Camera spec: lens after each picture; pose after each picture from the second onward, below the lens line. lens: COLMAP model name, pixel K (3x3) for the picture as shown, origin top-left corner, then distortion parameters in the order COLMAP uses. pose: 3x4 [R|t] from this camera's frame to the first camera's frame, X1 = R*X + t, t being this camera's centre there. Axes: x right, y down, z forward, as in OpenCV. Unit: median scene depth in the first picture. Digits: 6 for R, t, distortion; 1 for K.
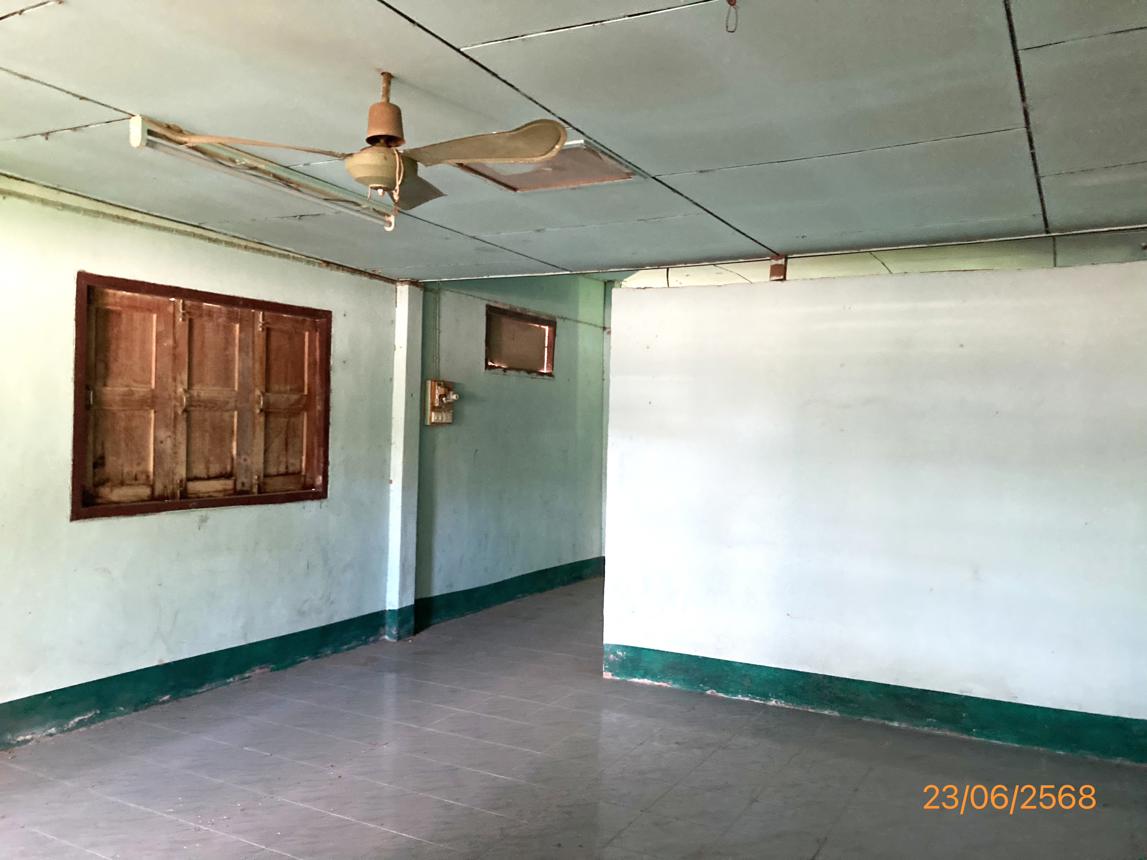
lens RADIAL K [[924.6, 0, 573.5], [0, 924.6, 430.0], [0, 0, 1]] dist [0.001272, -0.008283]
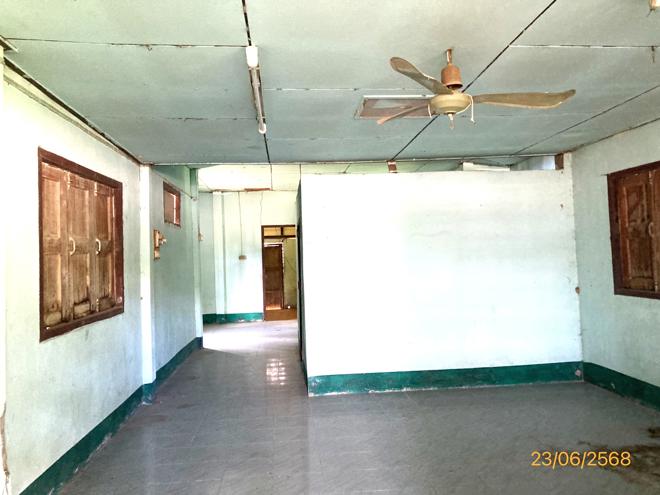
lens RADIAL K [[532.1, 0, 330.0], [0, 532.1, 247.5], [0, 0, 1]] dist [0.001272, -0.008283]
pose [[0.835509, -0.042385, 0.547840, -0.497980], [0.054075, 0.998523, -0.005218, -0.005589], [-0.546810, 0.033984, 0.836567, 0.137918]]
